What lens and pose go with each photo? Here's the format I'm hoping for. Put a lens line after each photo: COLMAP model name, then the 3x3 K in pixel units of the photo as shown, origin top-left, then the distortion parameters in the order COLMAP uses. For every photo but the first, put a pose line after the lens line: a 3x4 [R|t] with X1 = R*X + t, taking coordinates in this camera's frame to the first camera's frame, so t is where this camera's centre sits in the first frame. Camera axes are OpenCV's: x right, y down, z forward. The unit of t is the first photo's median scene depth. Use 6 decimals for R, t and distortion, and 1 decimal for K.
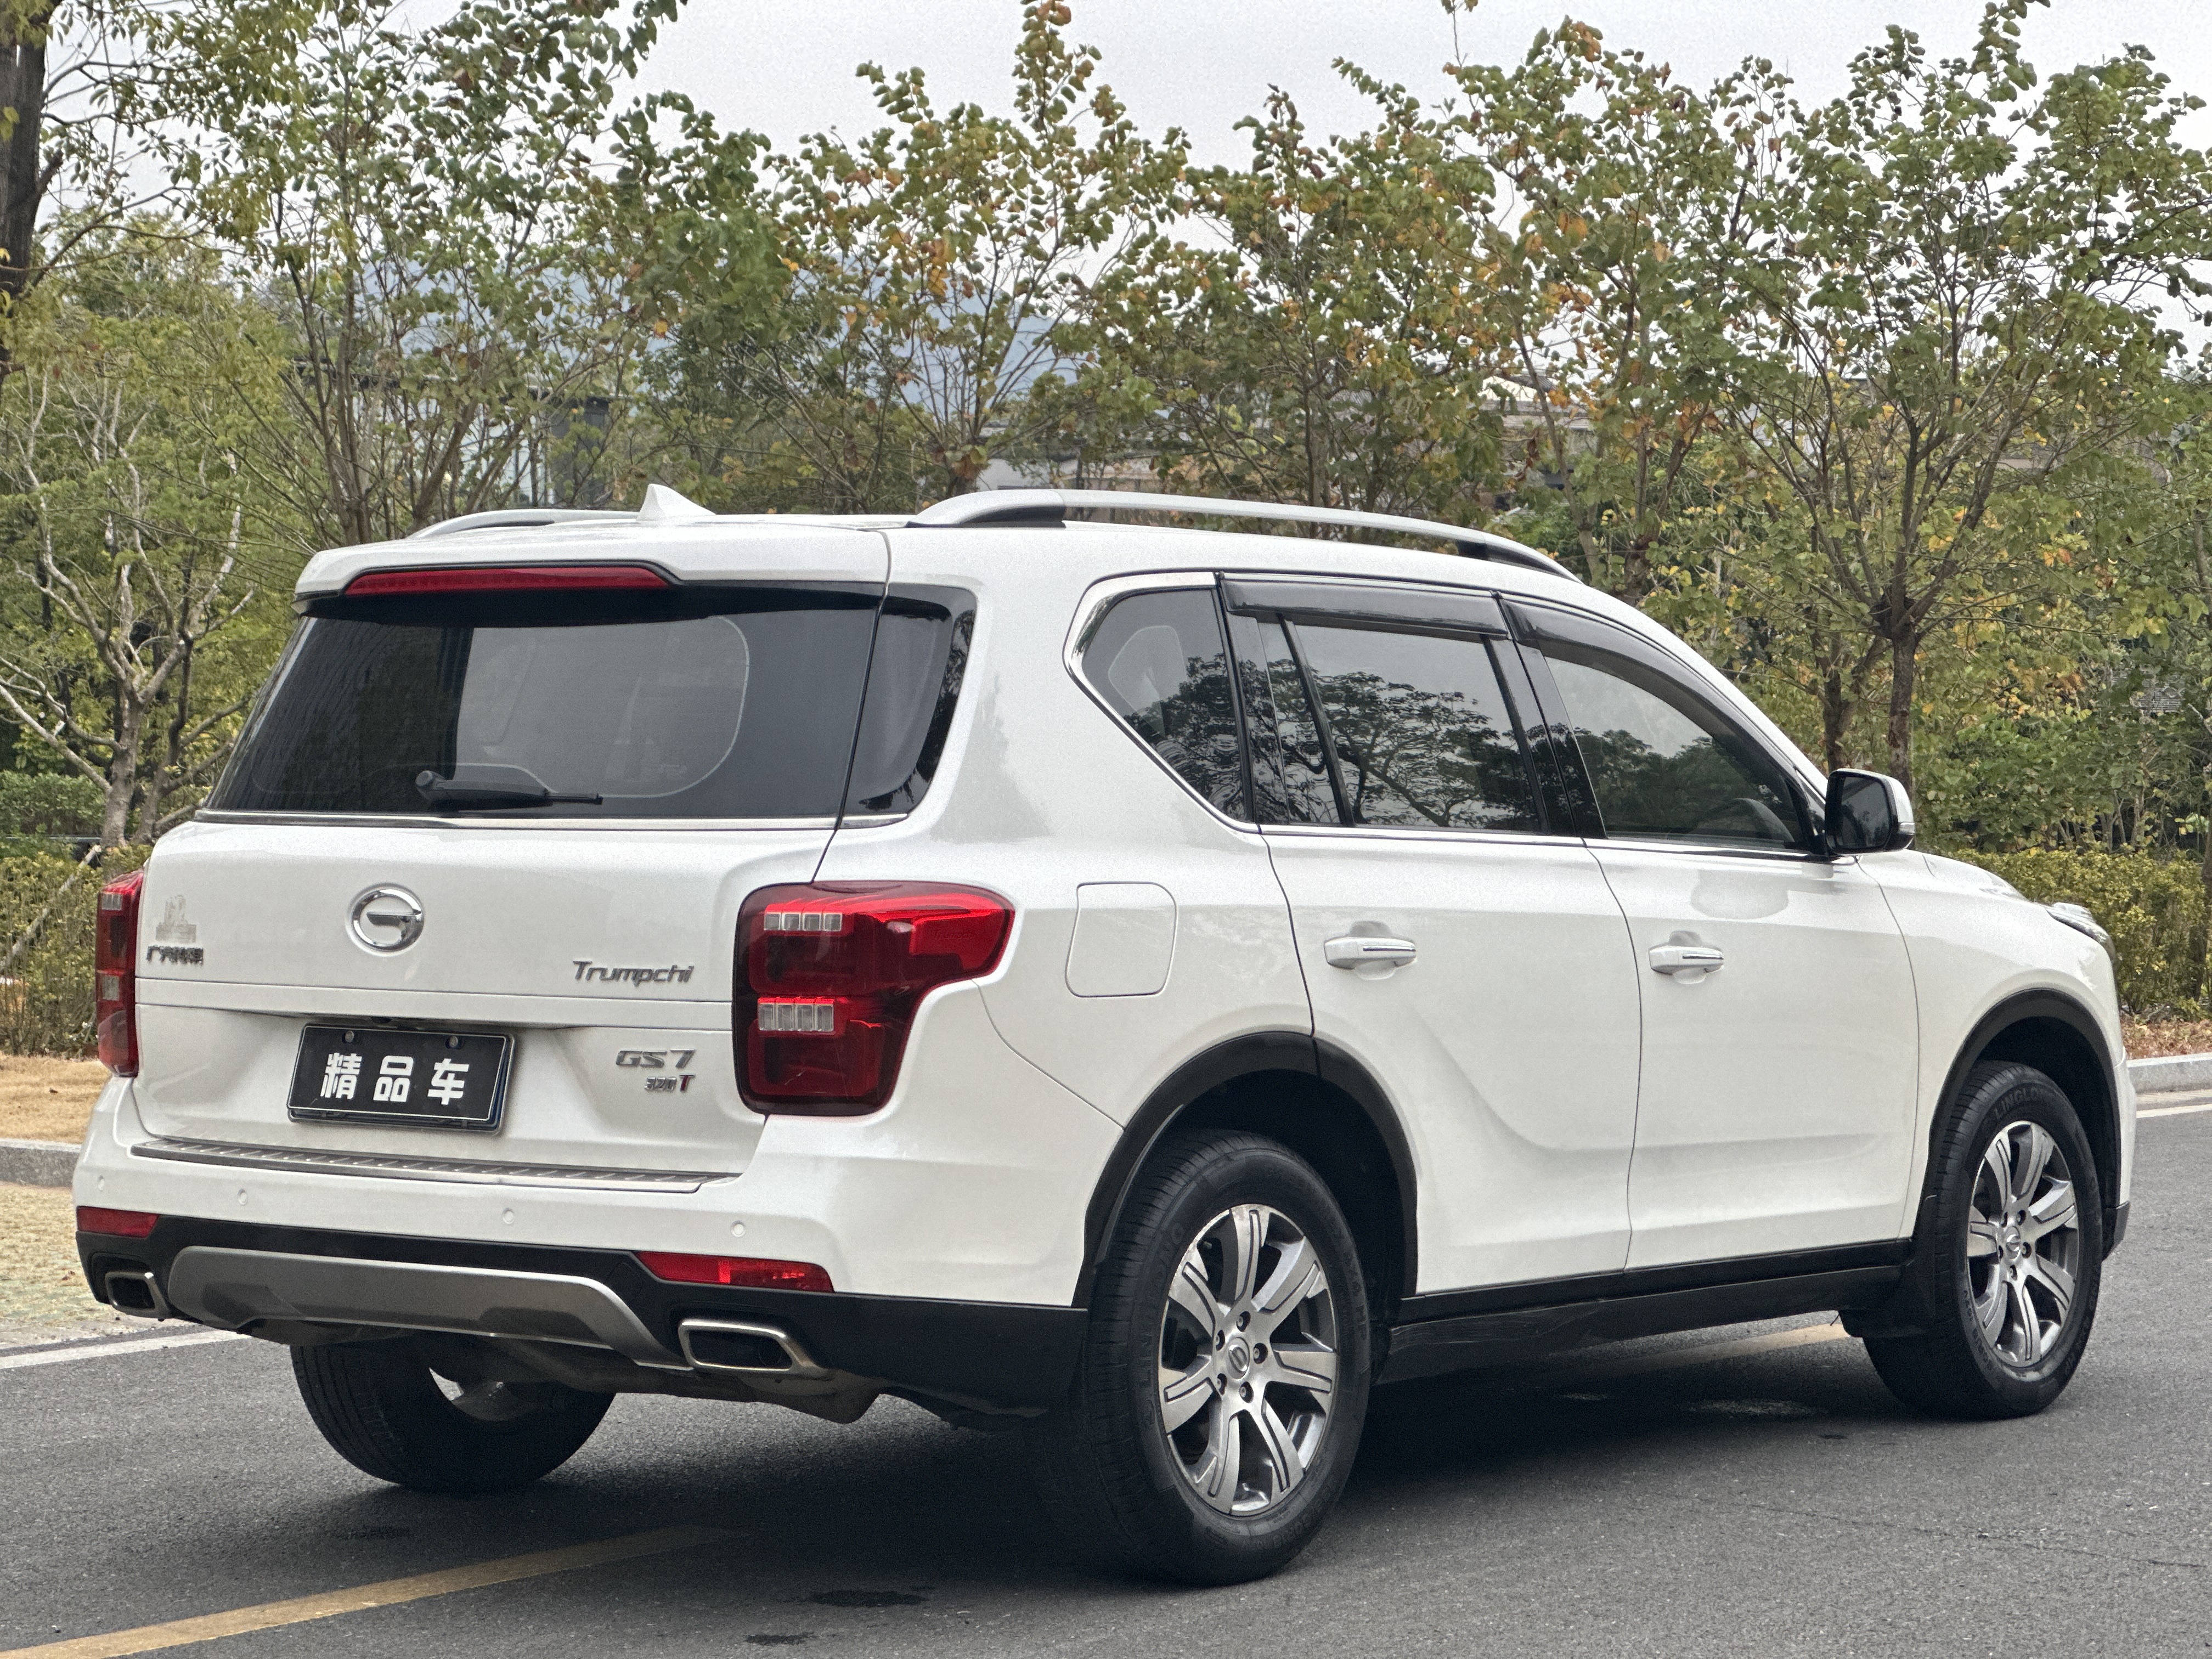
lens RADIAL K [[4819.7, 0, 1107.9], [0, 4819.7, 829.3], [0, 0, 1]] dist [0.149887, 0.000000]
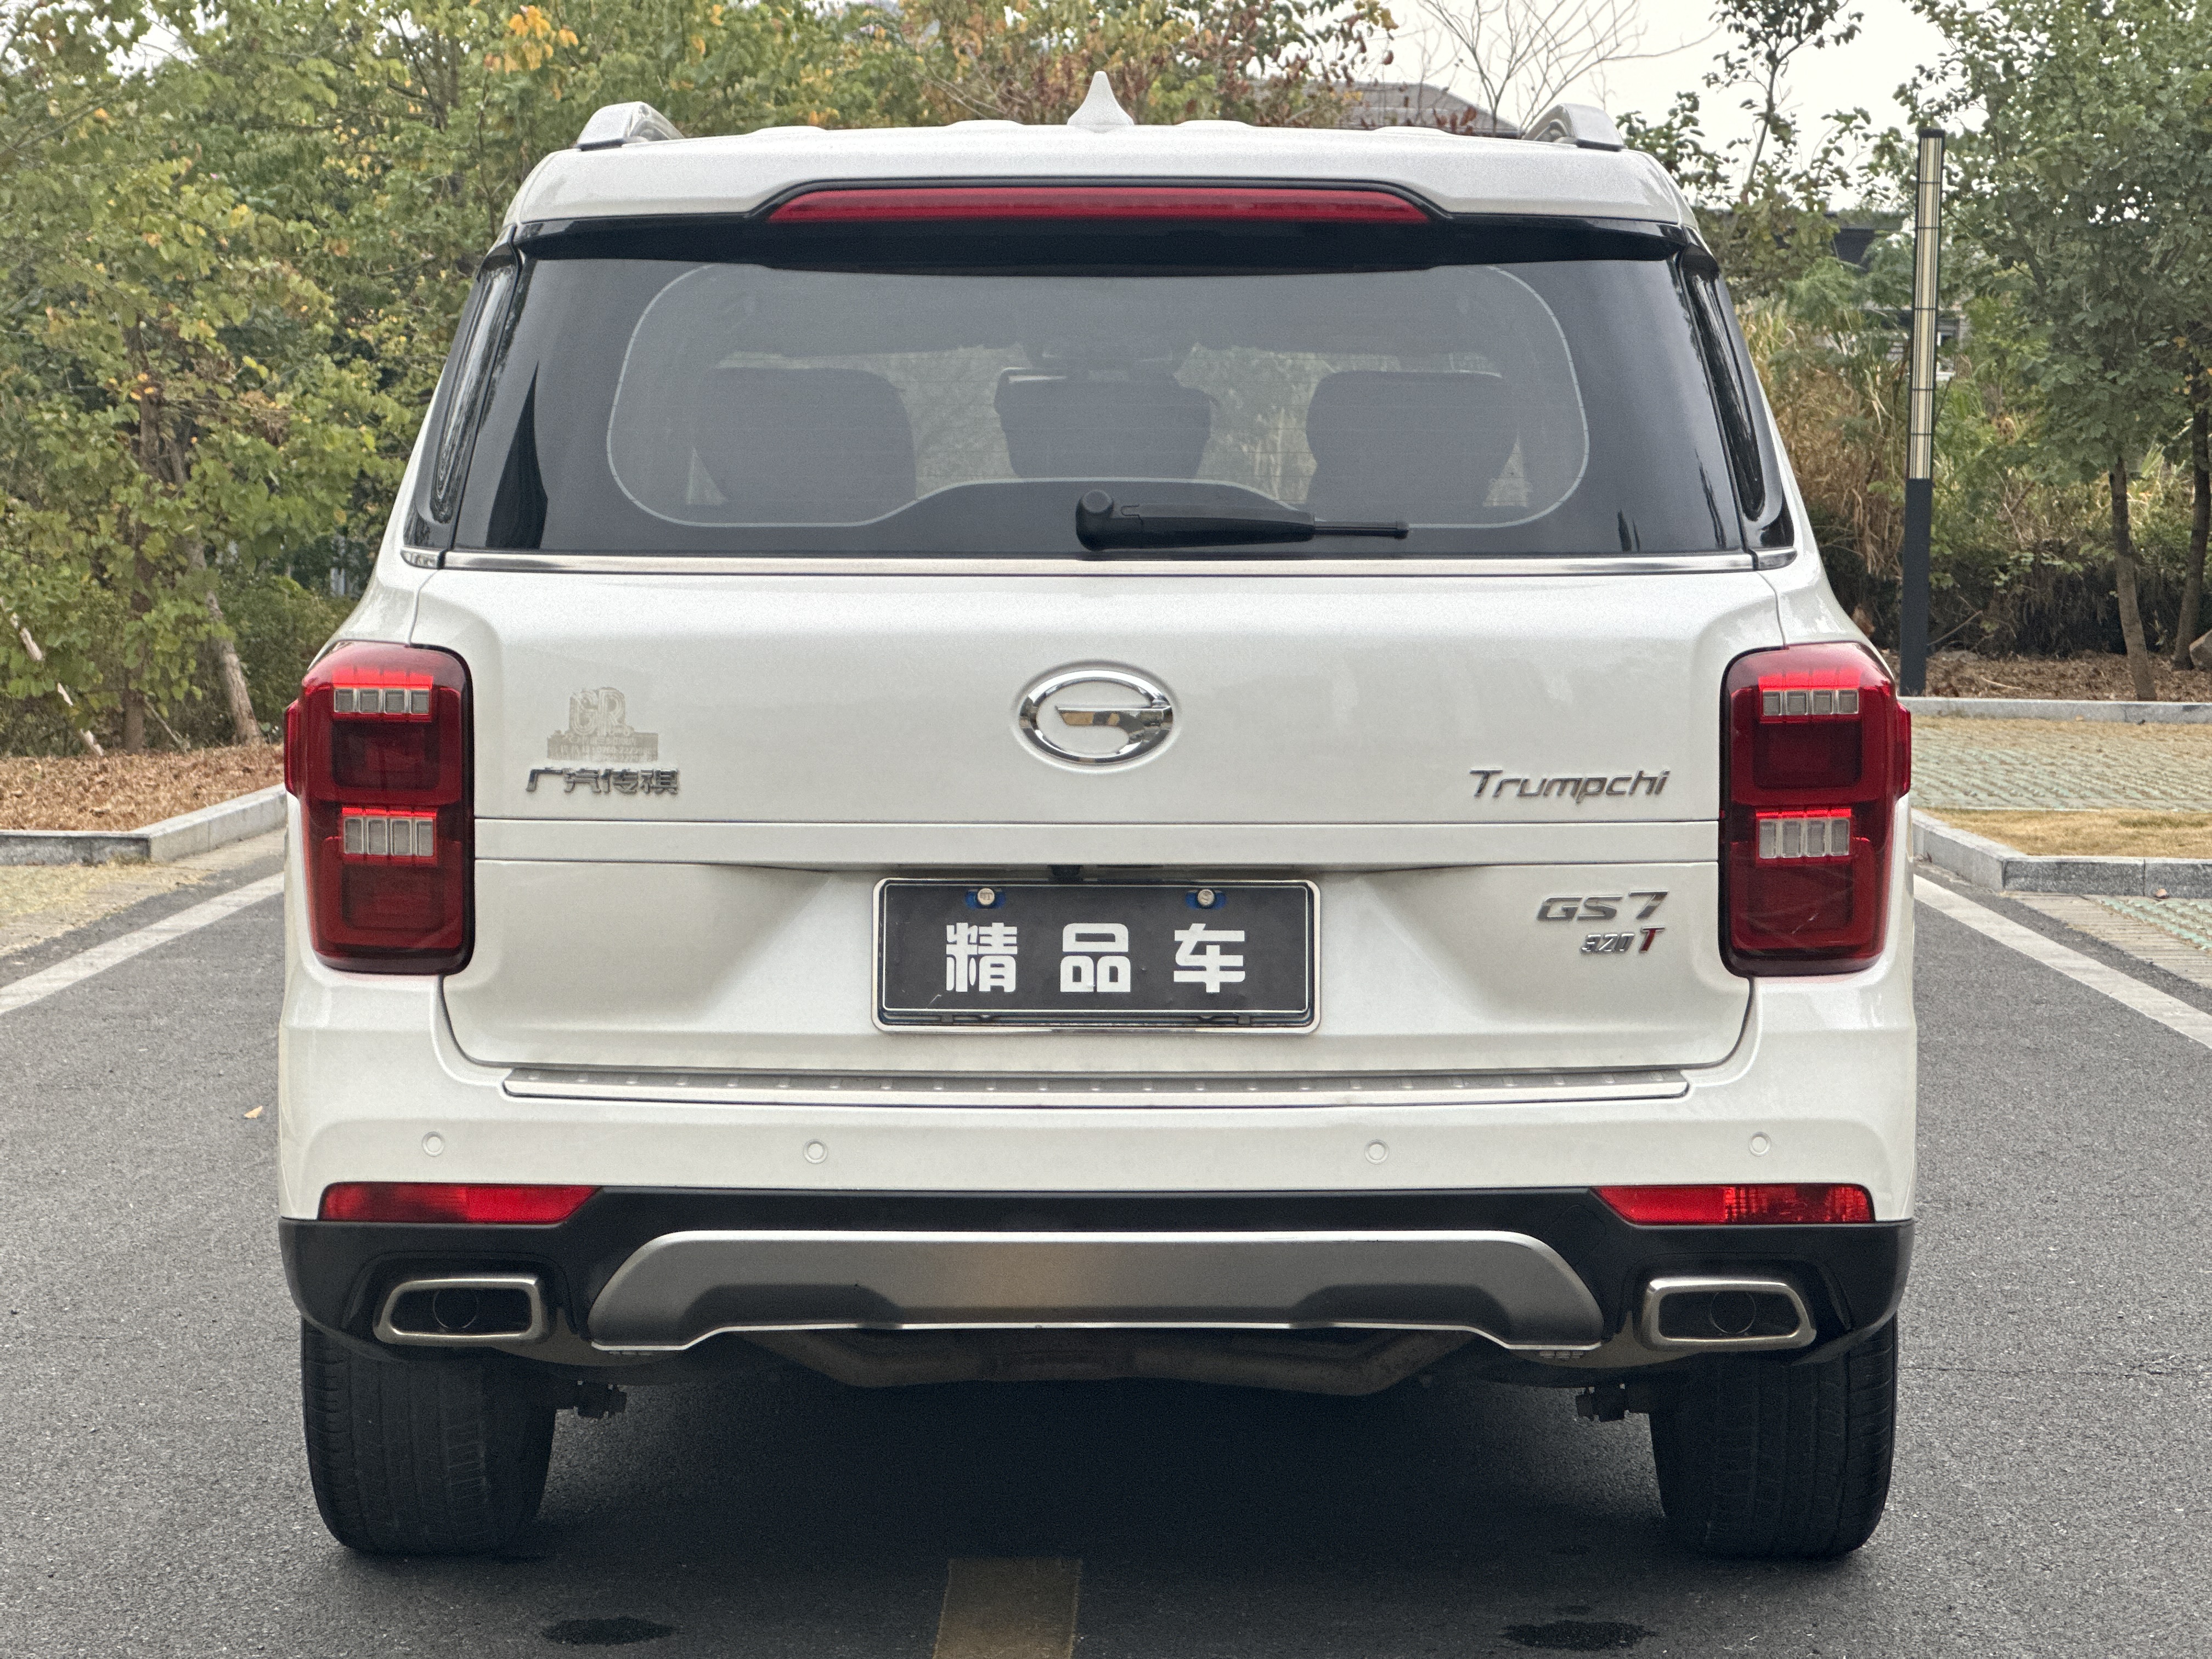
lens RADIAL K [[4819.7, 0, 1188.3], [0, 4819.7, 821.4], [0, 0, 1]] dist [0.149887, 0.000000]
pose [[0.797238, -0.043241, 0.602115, -0.535258], [0.009372, 0.998198, 0.059277, -0.005921], [-0.603593, -0.041615, 0.796206, 0.470652]]
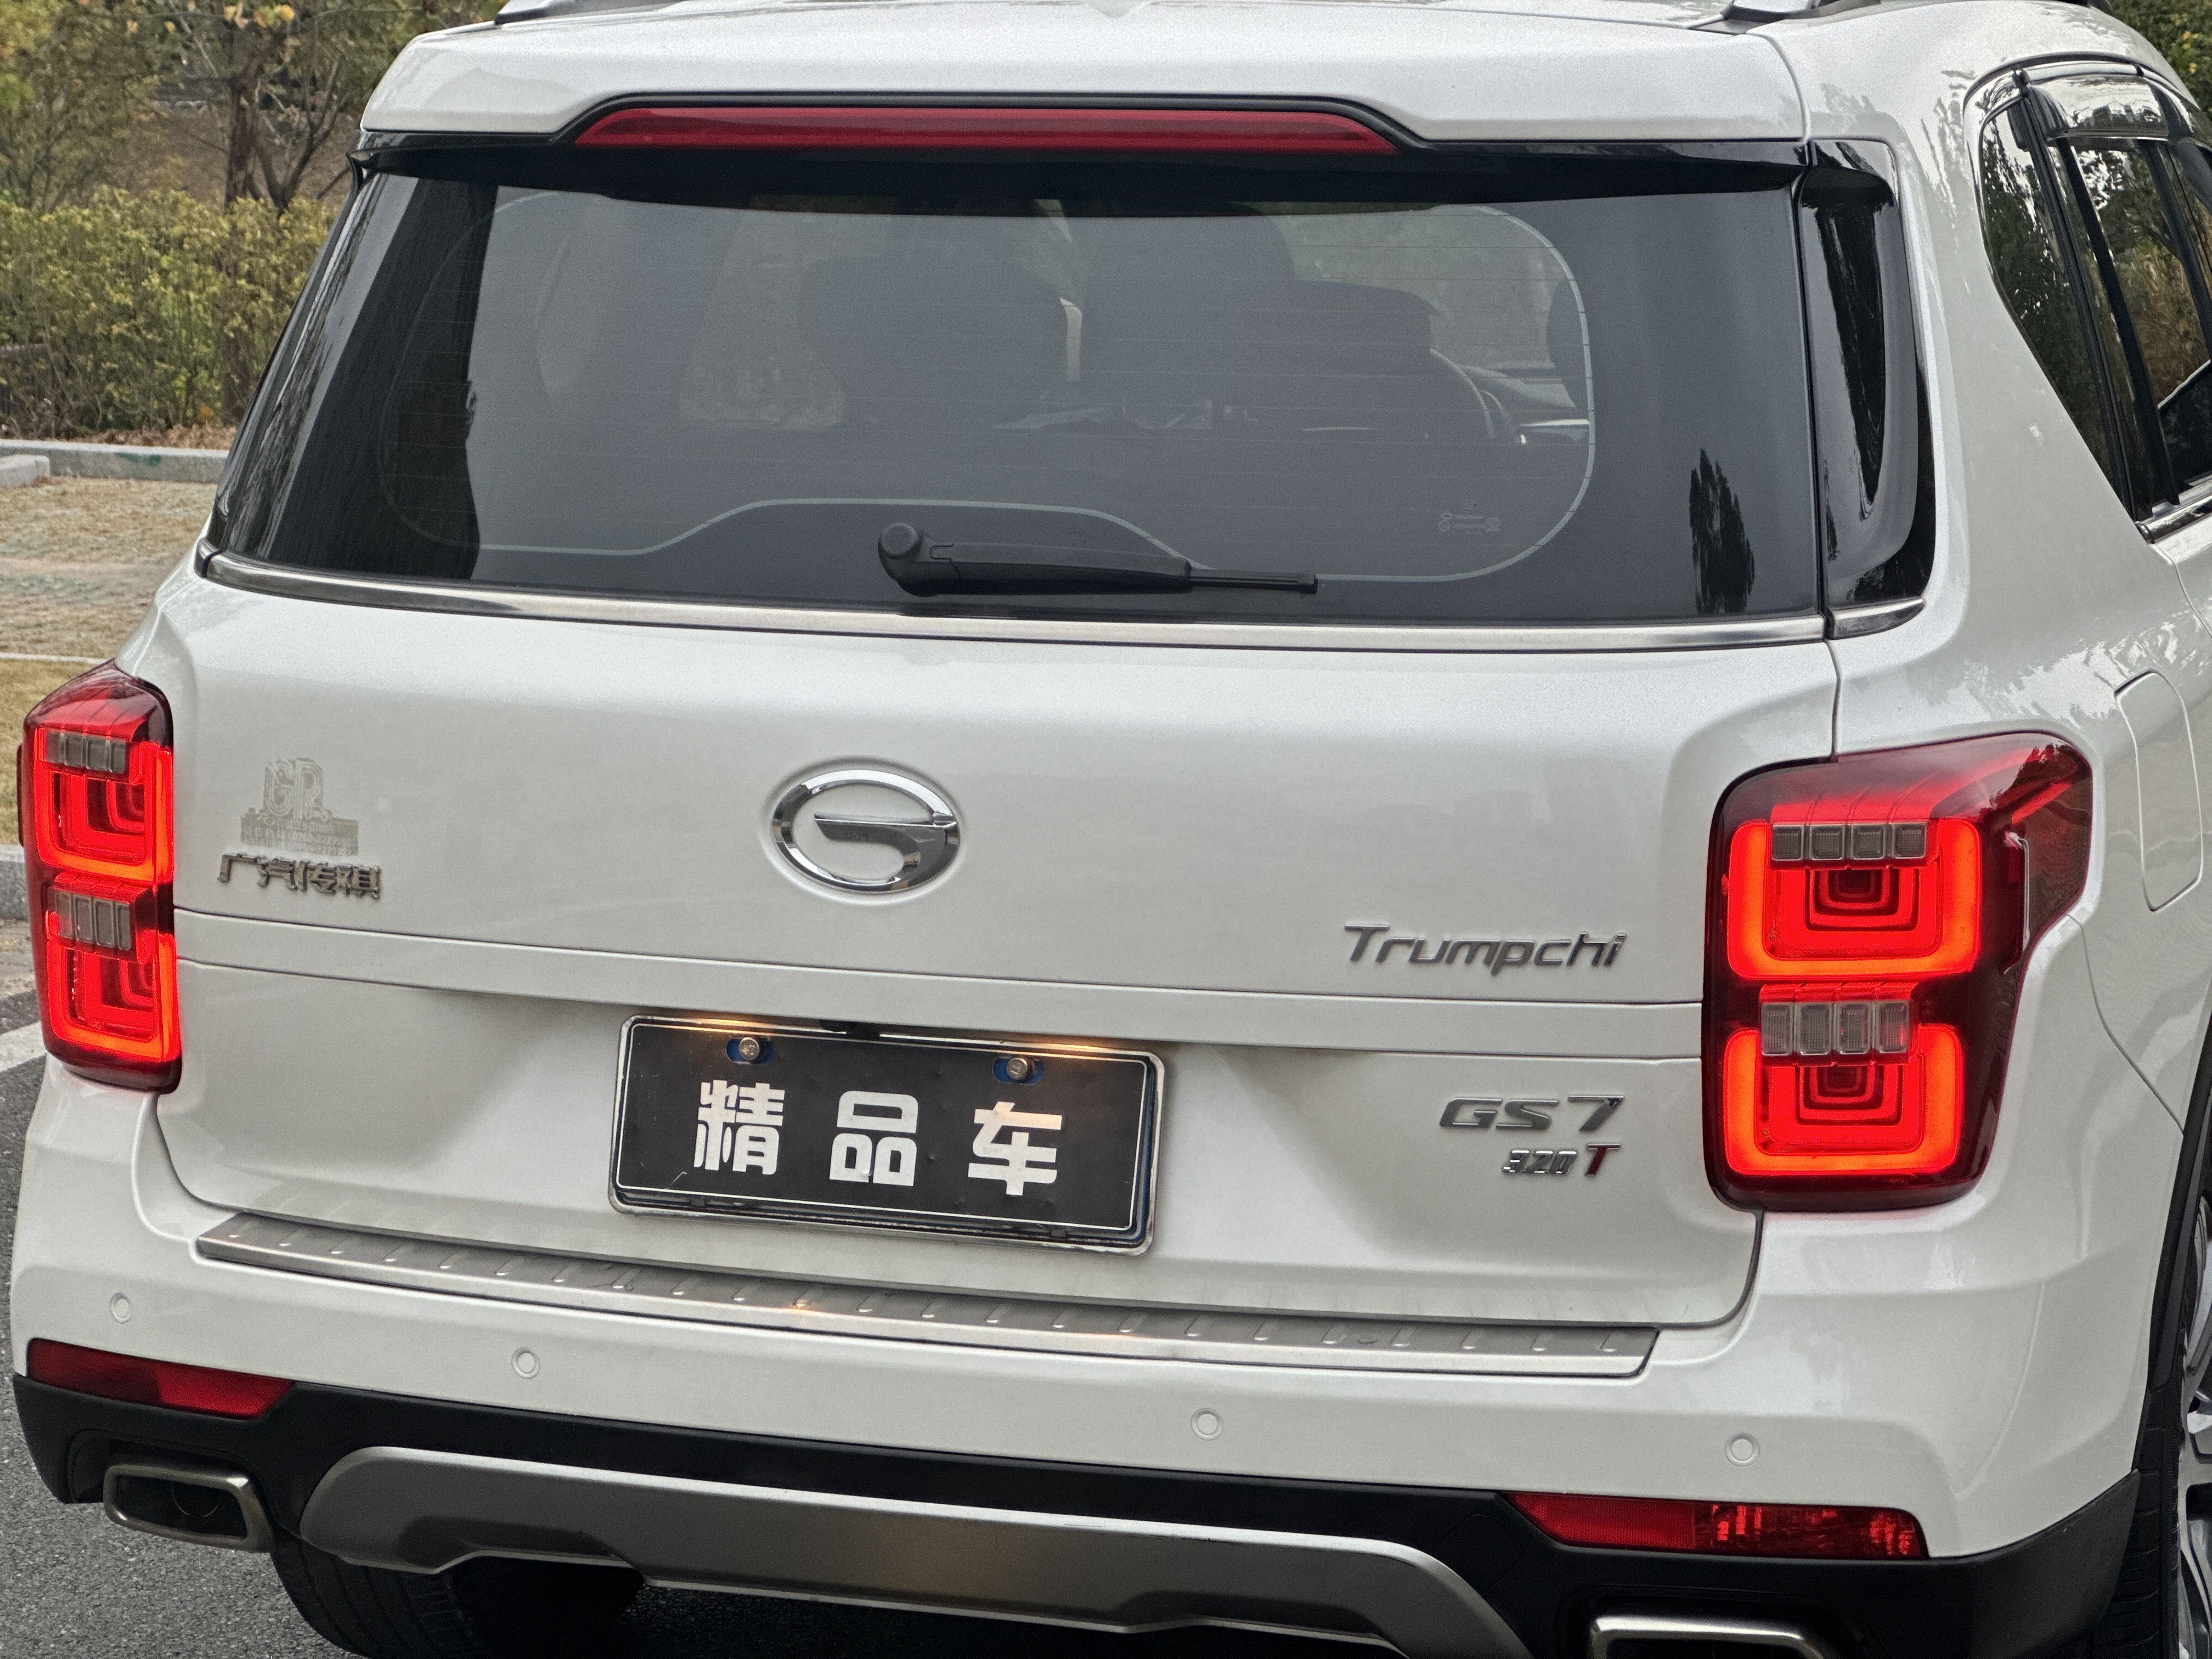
lens RADIAL K [[4819.7, 0, 1105.2], [0, 4819.7, 836.4], [0, 0, 1]] dist [0.149887, 0.000000]
pose [[0.950385, -0.055908, 0.306012, -0.278617], [0.009181, 0.988330, 0.152050, -0.056388], [-0.310942, -0.141697, 0.939807, 0.524362]]
